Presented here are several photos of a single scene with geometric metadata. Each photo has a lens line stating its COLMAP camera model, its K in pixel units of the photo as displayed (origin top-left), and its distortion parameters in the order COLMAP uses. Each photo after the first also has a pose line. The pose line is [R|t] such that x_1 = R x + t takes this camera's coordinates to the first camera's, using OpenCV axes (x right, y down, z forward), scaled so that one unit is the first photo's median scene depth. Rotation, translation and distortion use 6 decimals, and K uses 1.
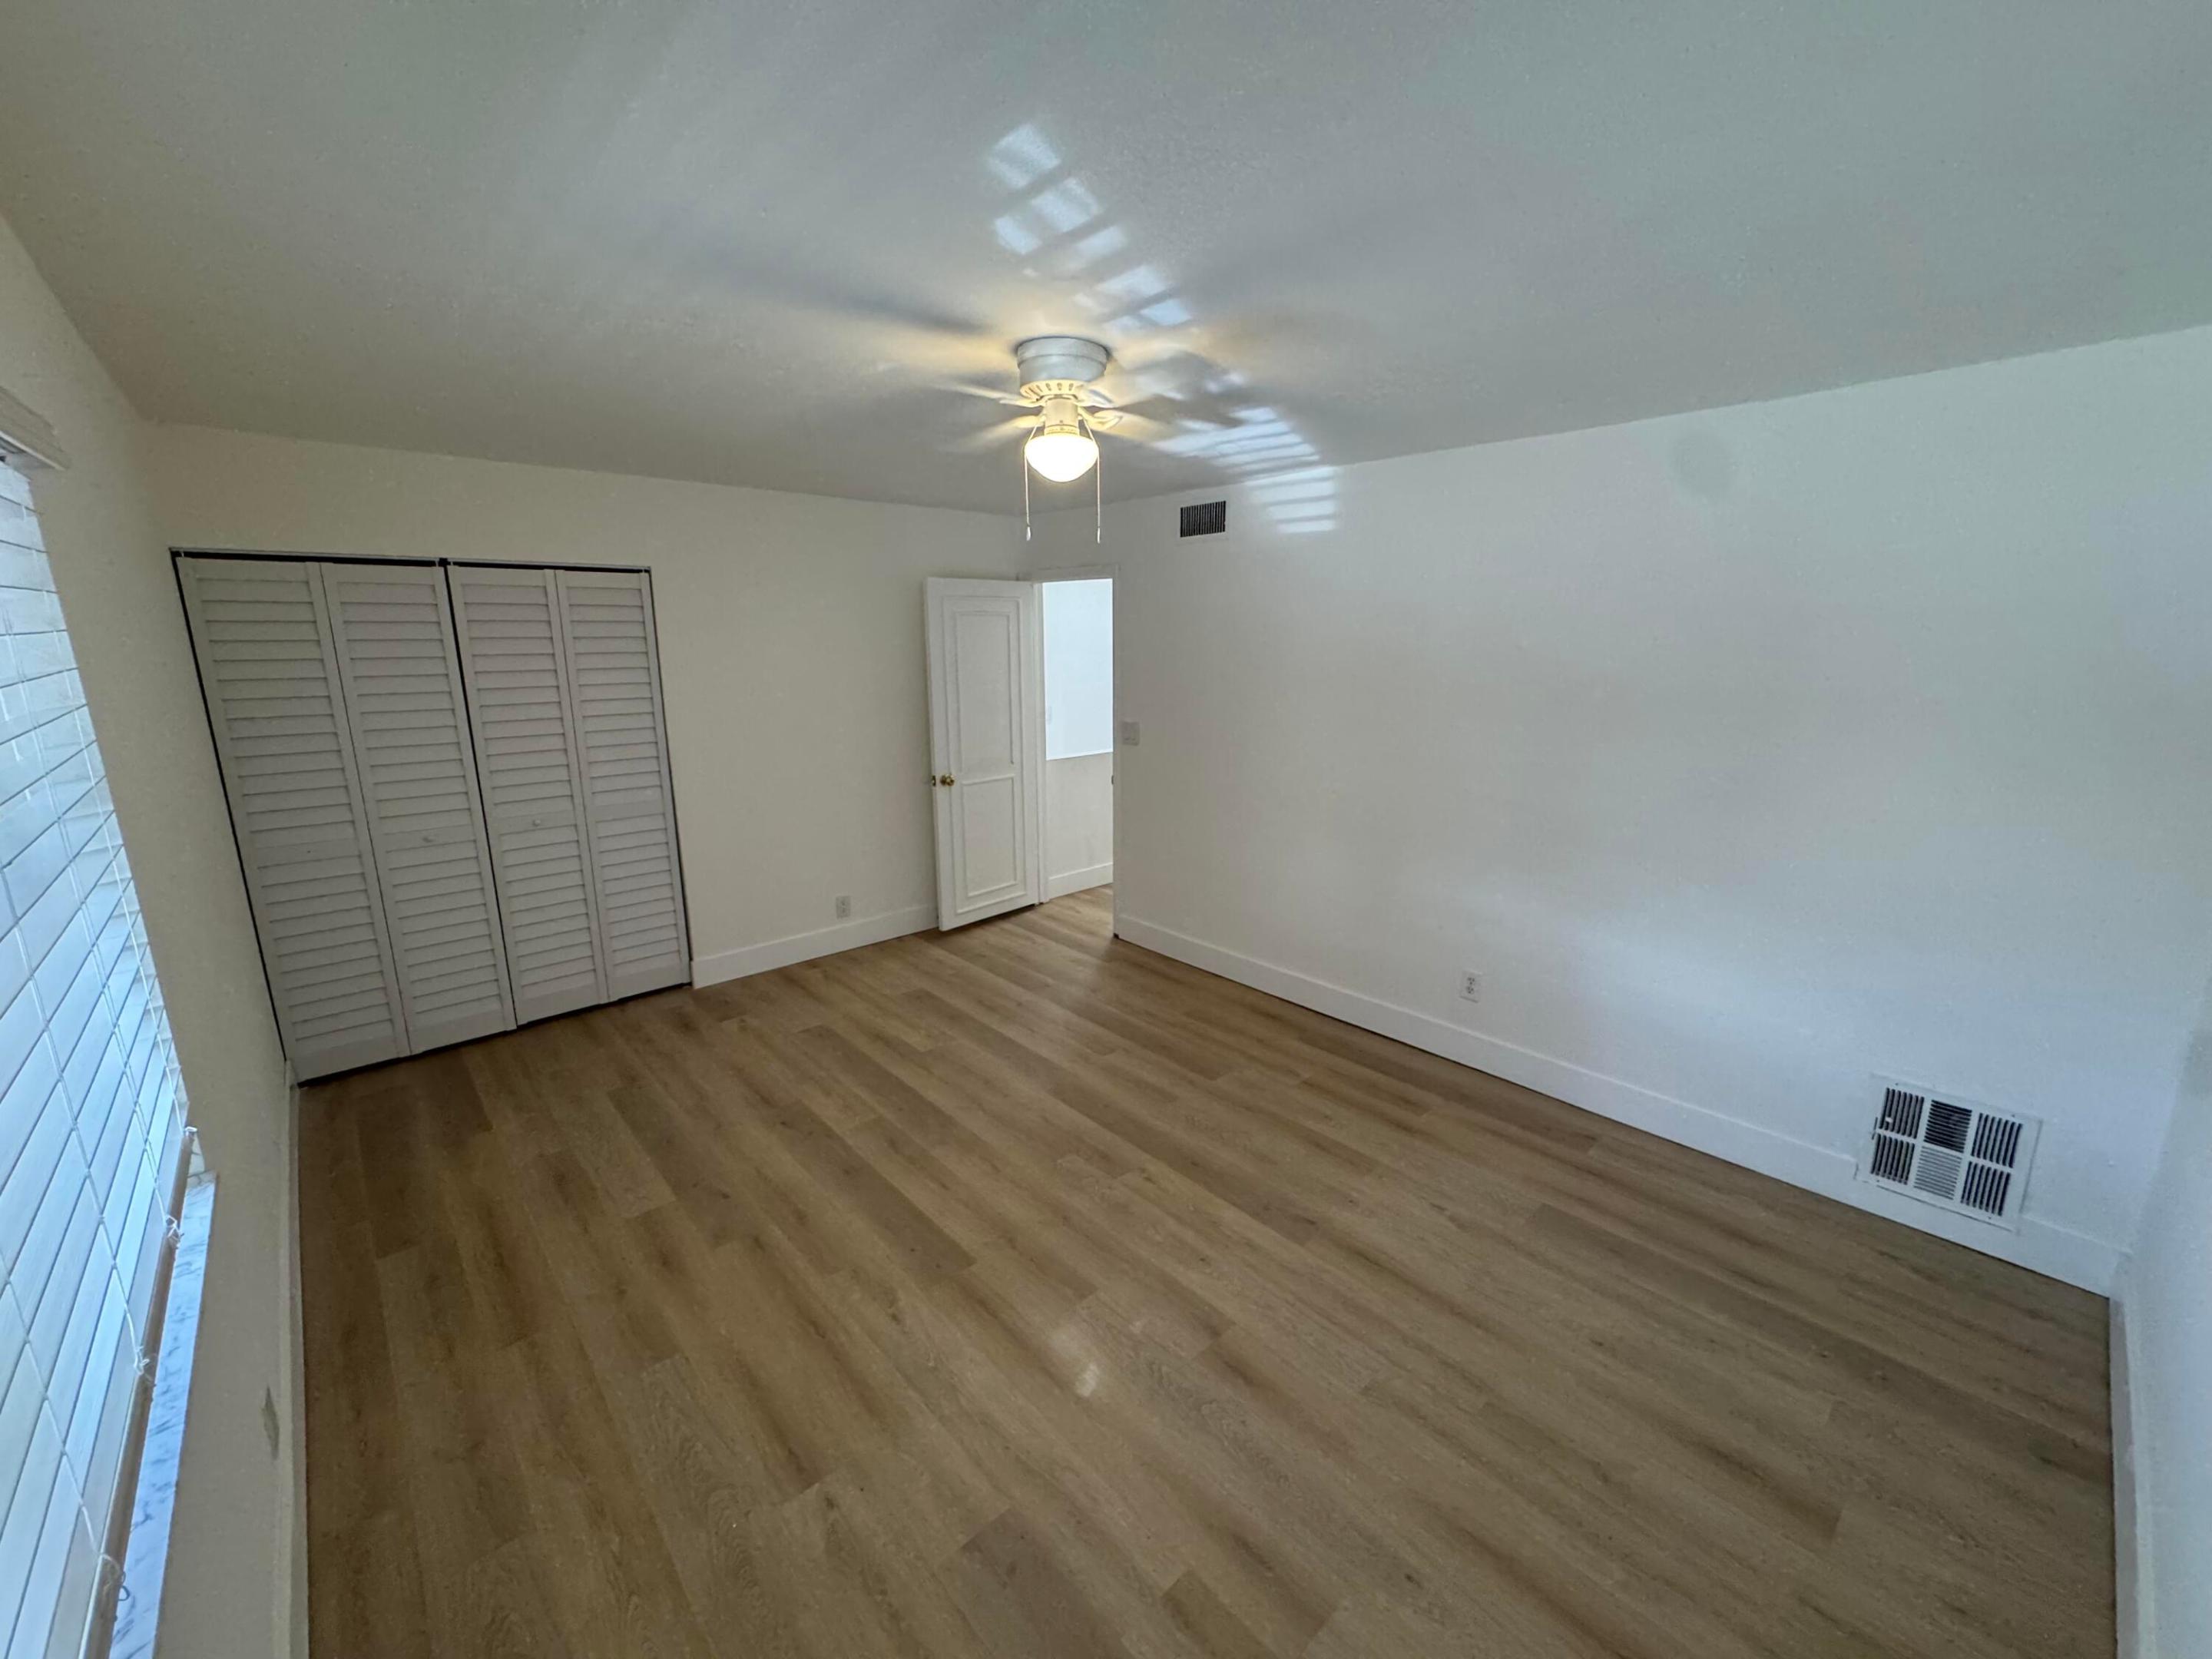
lens RADIAL K [[871.1, 0, 1106.0], [0, 871.1, 829.5], [0, 0, 1]] dist [-0.001636, 0.000612]
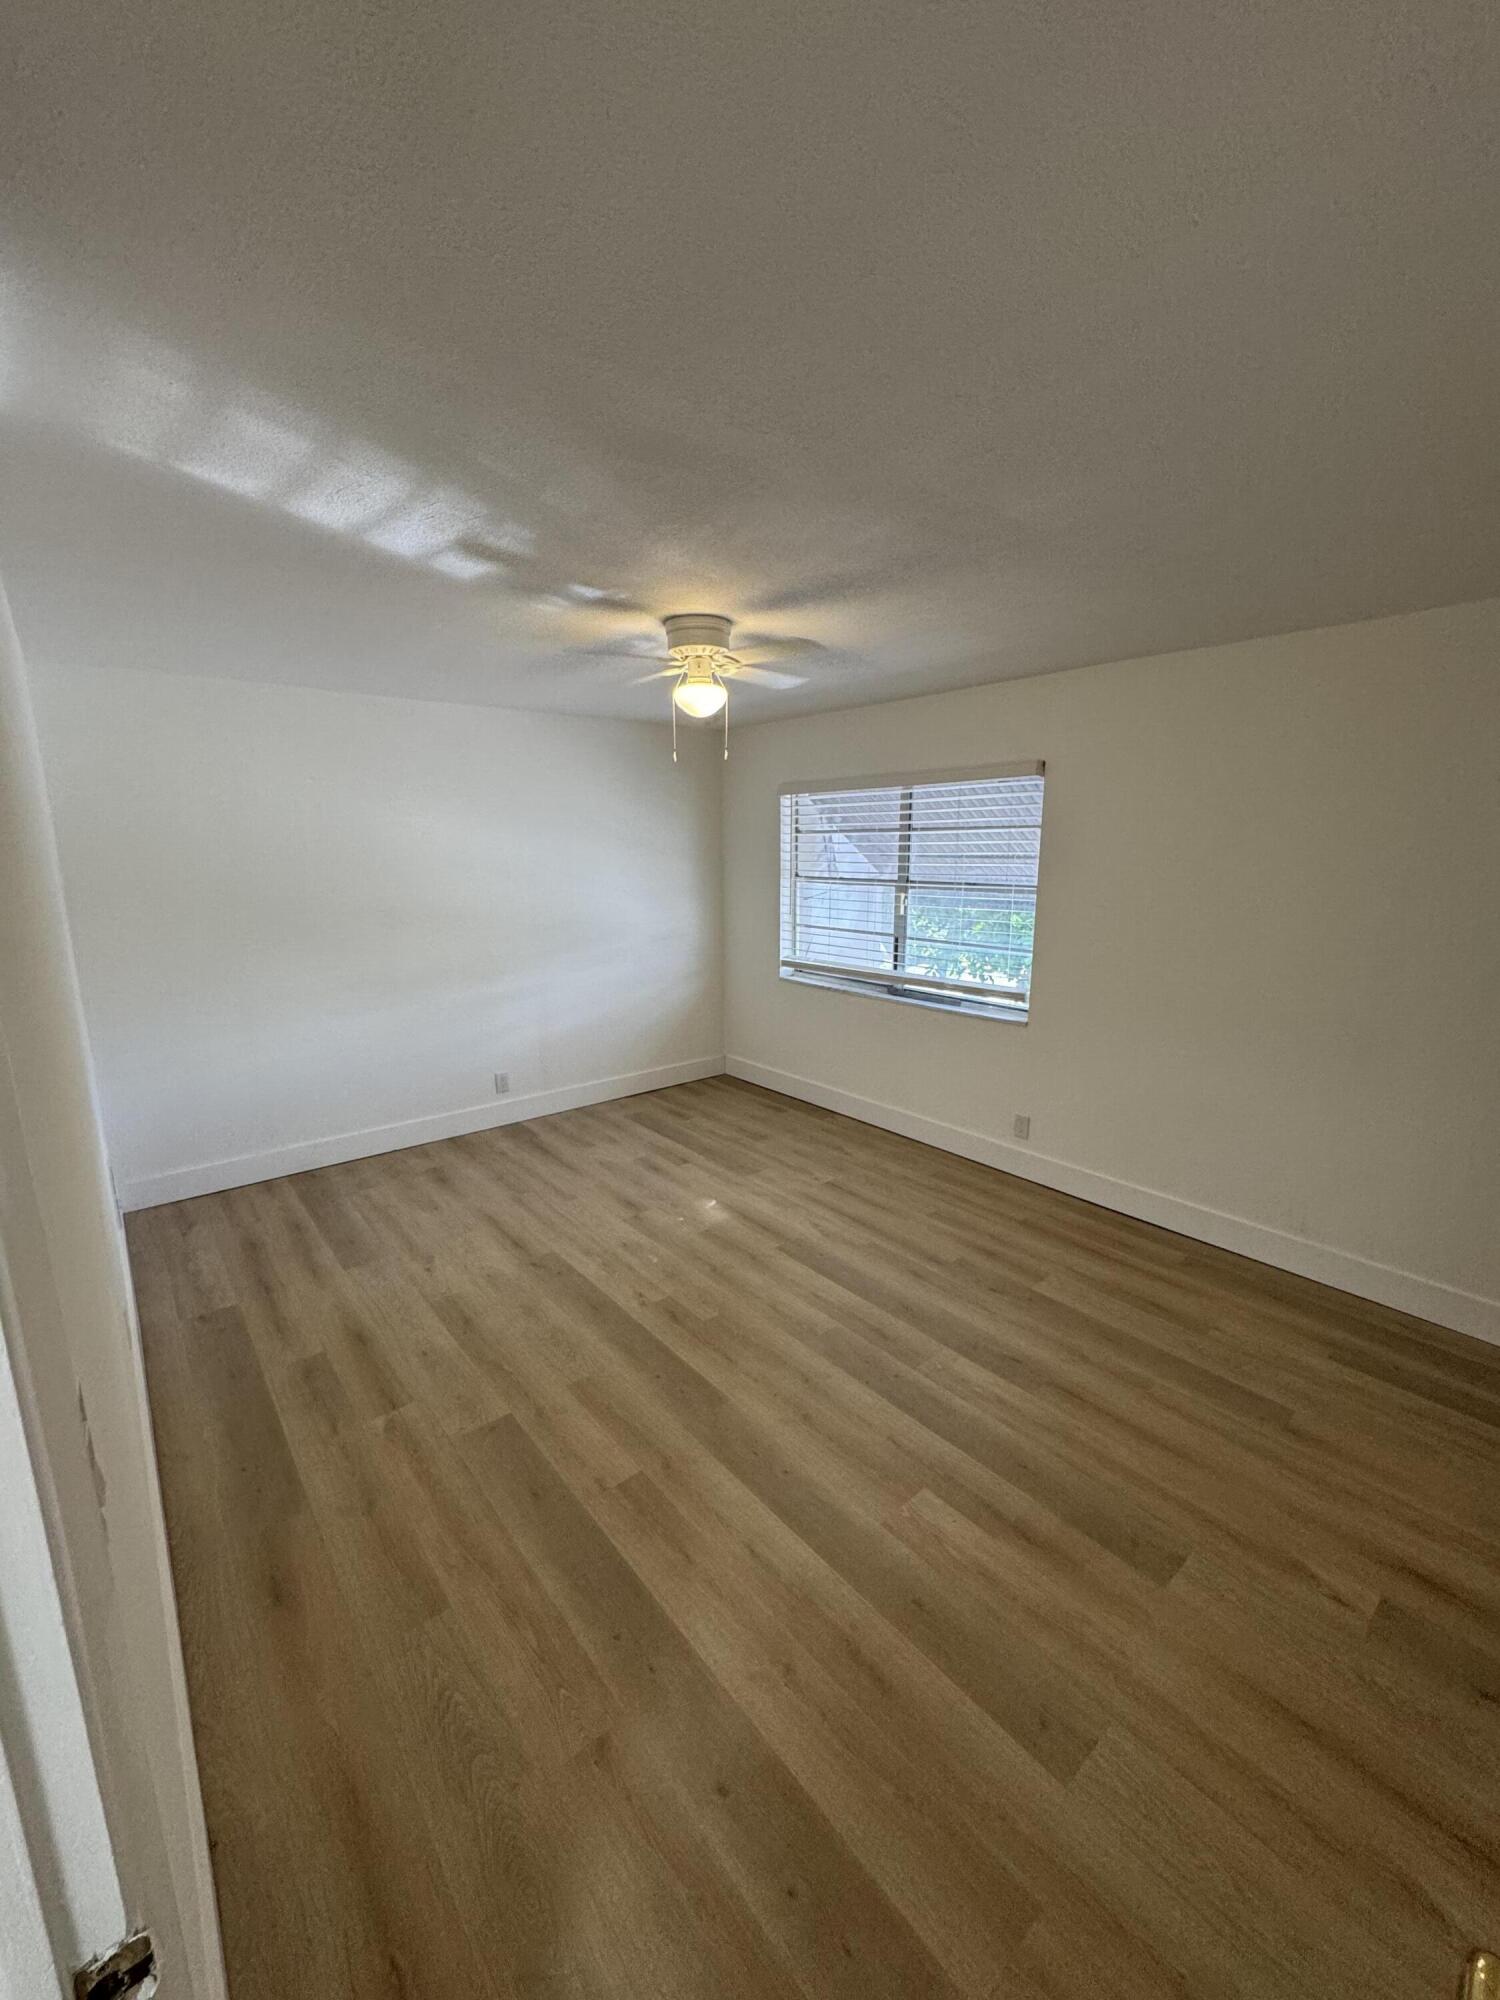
lens RADIAL K [[787.6, 0, 754.3], [0, 787.6, 1000.8], [0, 0, 1]] dist [-0.001636, 0.000612]
pose [[-0.999285, -0.002246, 0.037743, -0.143107], [0.013462, 0.911677, 0.410686, -0.394745], [-0.035332, 0.410900, -0.910995, 1.815126]]
